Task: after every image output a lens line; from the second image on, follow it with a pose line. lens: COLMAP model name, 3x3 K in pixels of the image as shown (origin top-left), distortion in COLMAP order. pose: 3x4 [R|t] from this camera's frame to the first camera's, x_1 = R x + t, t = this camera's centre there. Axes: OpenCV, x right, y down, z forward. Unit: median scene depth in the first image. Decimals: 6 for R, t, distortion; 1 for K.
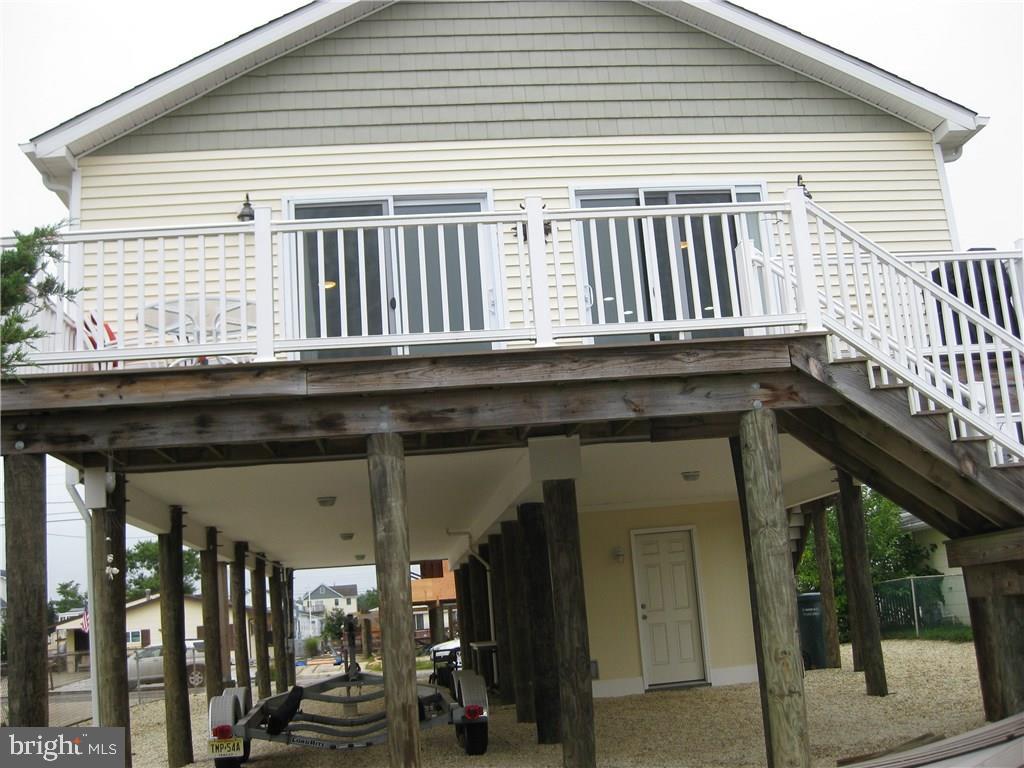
lens RADIAL K [[1136.3, 0, 514.2], [0, 1136.3, 376.0], [0, 0, 1]] dist [-0.135523, 0.000000]
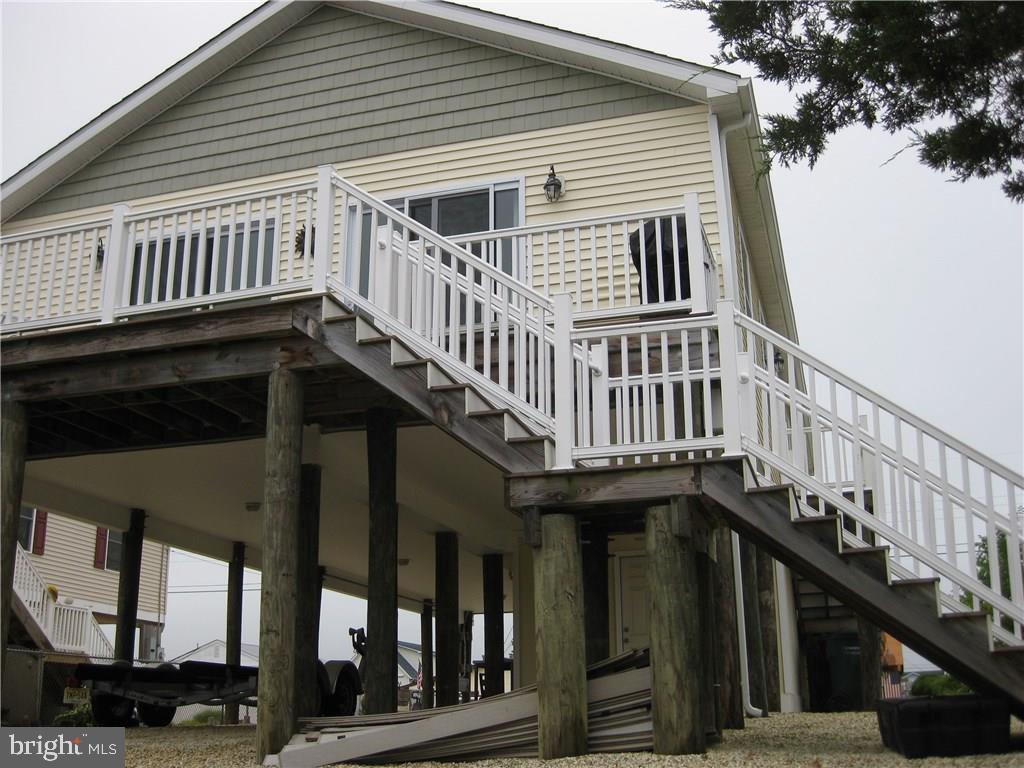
lens RADIAL K [[1136.3, 0, 513.5], [0, 1136.3, 387.0], [0, 0, 1]] dist [-0.135523, 0.000000]
pose [[0.914769, -0.047092, -0.401223, 0.867414], [0.017590, 0.996884, -0.076900, 0.134196], [0.403594, 0.063288, 0.912747, 0.102755]]
